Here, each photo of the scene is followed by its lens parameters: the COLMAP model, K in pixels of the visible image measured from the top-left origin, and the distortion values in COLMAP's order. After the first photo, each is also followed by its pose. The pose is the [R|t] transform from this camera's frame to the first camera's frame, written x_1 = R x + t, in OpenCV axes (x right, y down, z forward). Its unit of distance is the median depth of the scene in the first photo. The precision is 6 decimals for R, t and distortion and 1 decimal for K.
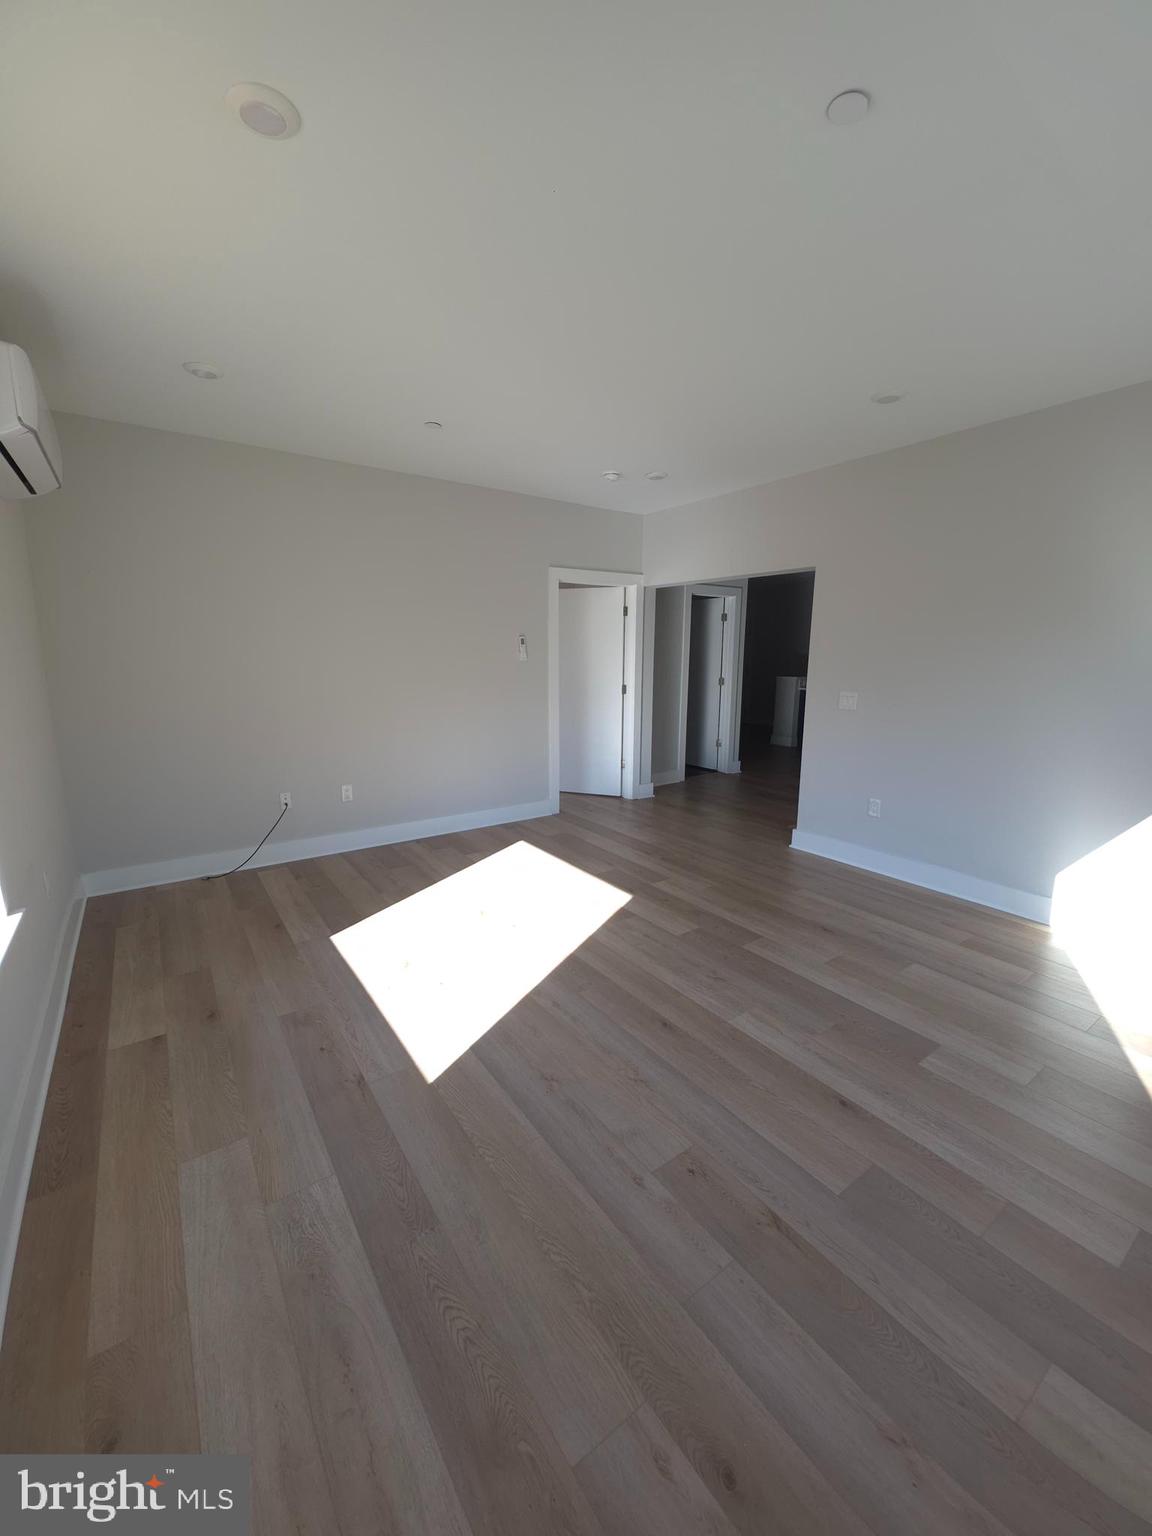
lens RADIAL K [[611.8, 0, 578.0], [0, 611.8, 767.2], [0, 0, 1]] dist [-0.001418, -0.000121]
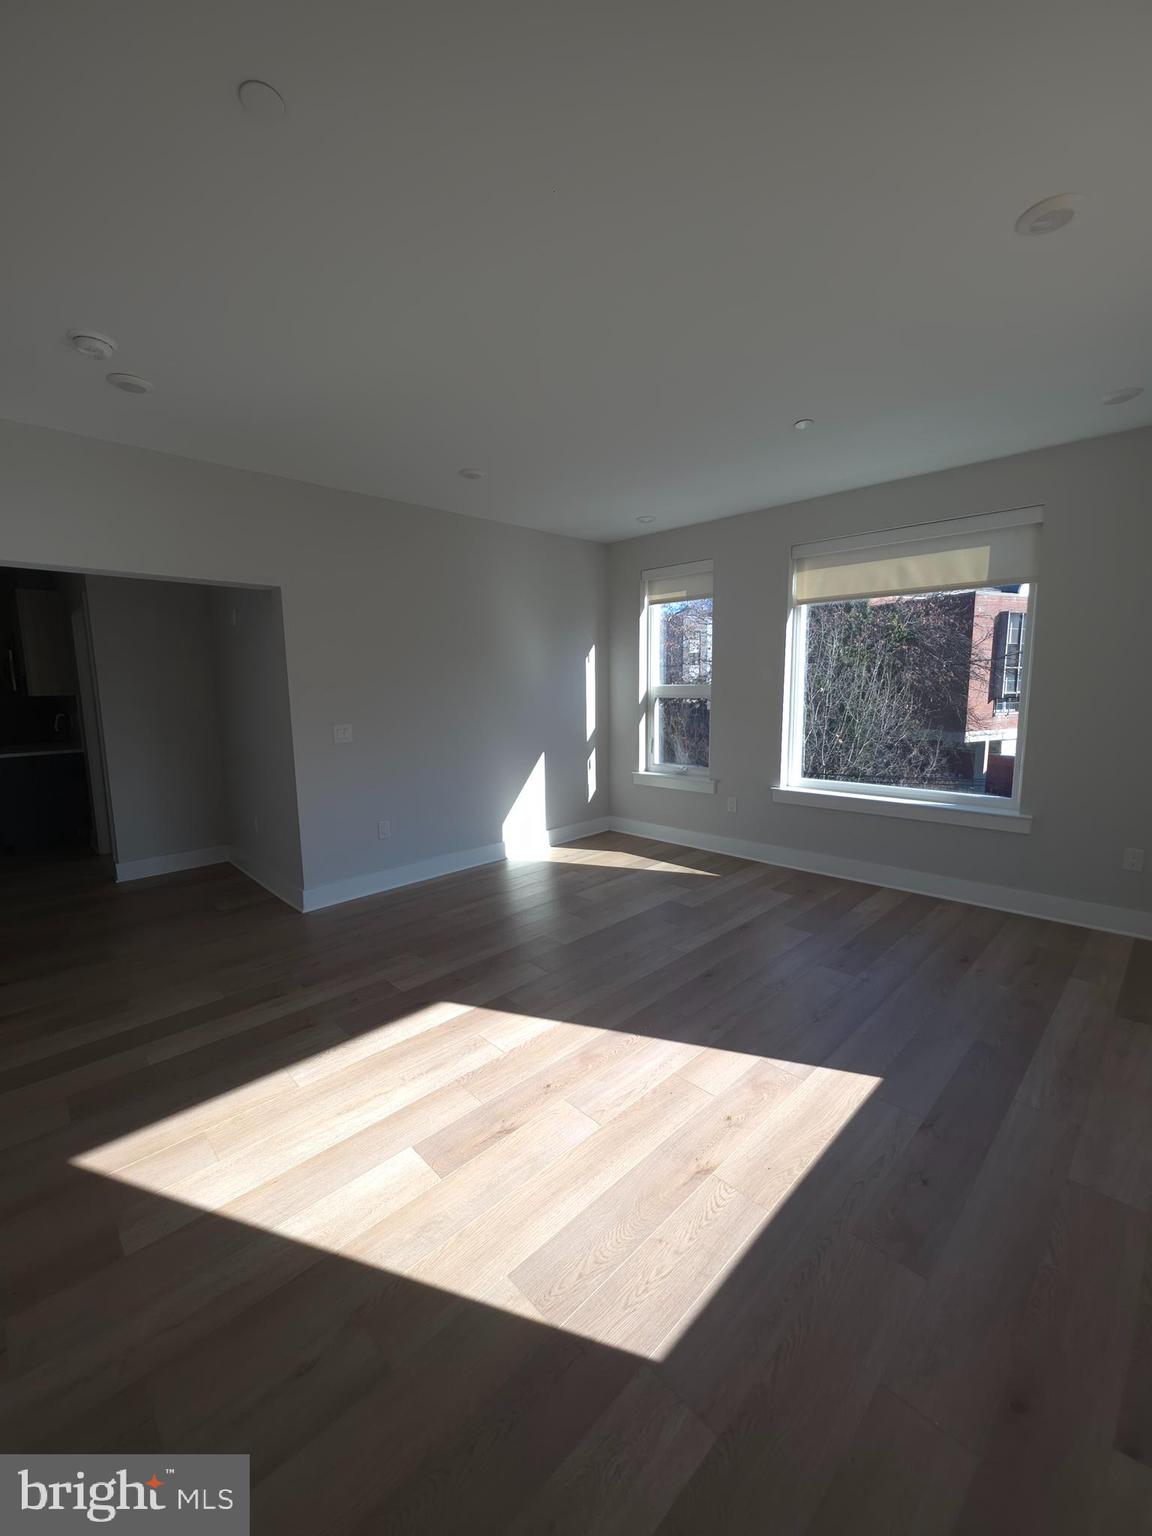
lens RADIAL K [[611.8, 0, 578.0], [0, 611.8, 767.2], [0, 0, 1]] dist [-0.001418, -0.000121]
pose [[-0.158034, -0.142894, 0.977040, -0.863291], [0.199026, 0.964557, 0.173261, -0.227462], [-0.967168, 0.221838, -0.123993, 1.174095]]
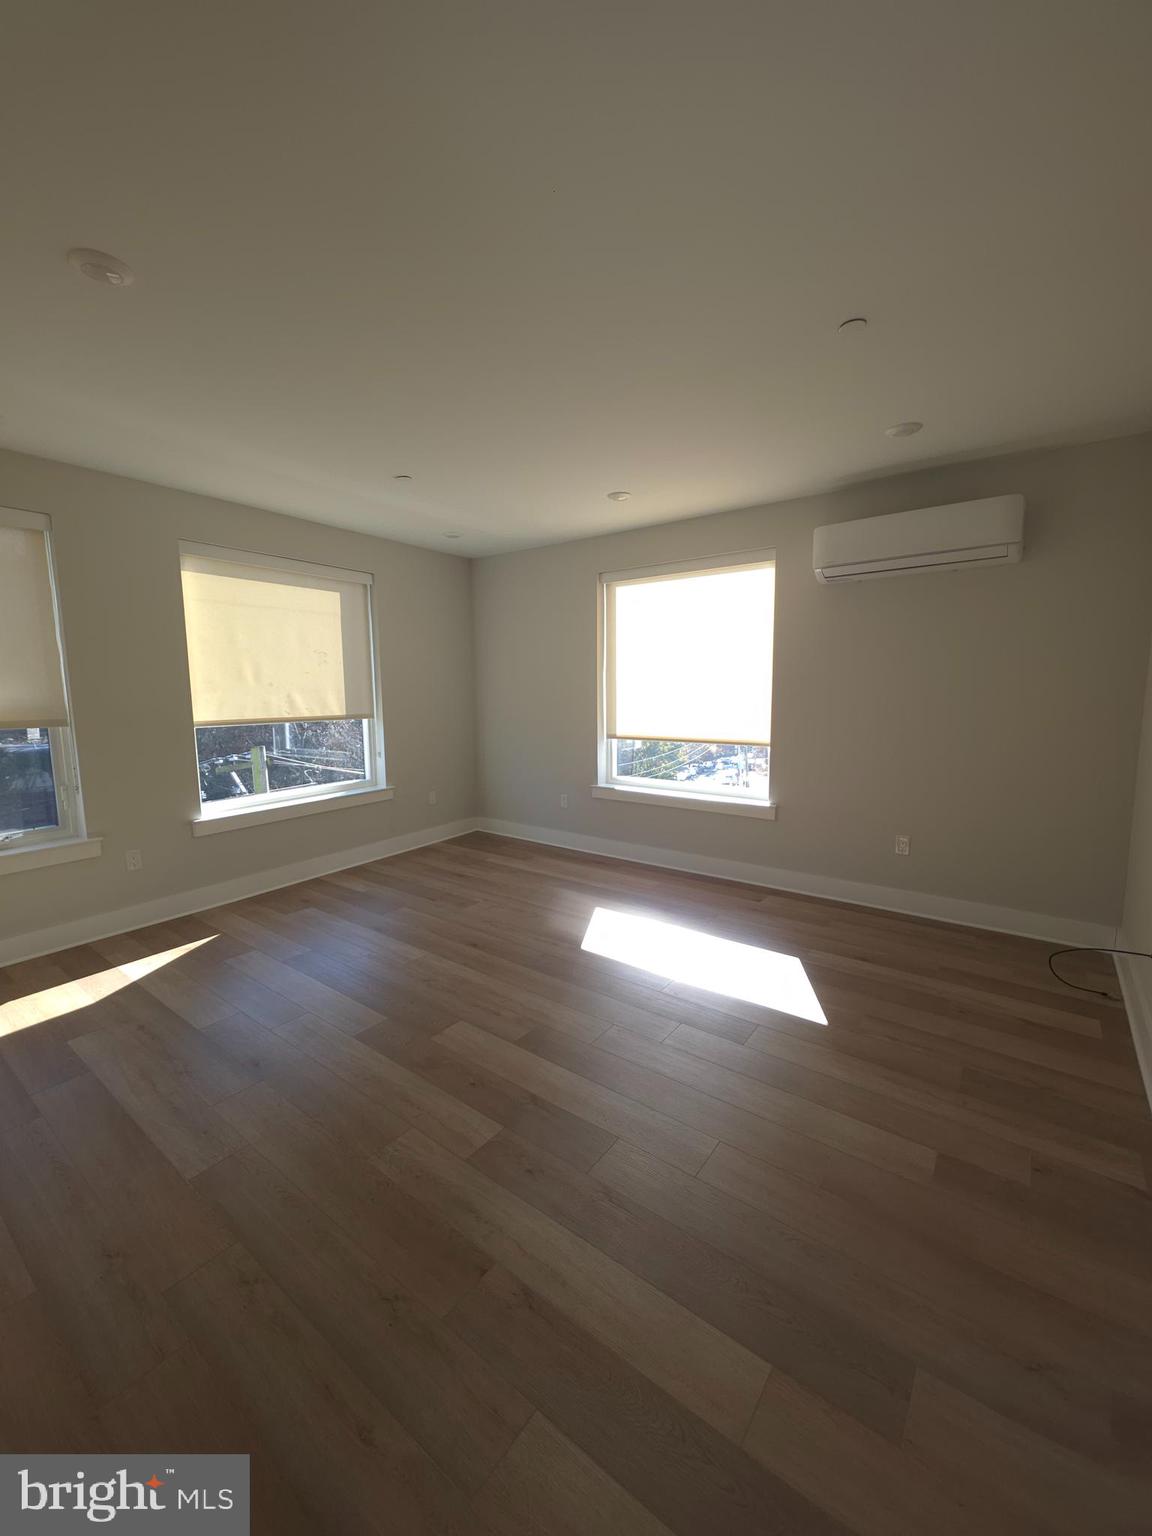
lens RADIAL K [[611.8, 0, 578.0], [0, 611.8, 767.2], [0, 0, 1]] dist [-0.001418, -0.000121]
pose [[-0.952083, 0.044970, -0.302515, 0.290367], [-0.052710, 0.950203, 0.307141, -0.382721], [0.301263, 0.308370, -0.902302, 1.995132]]
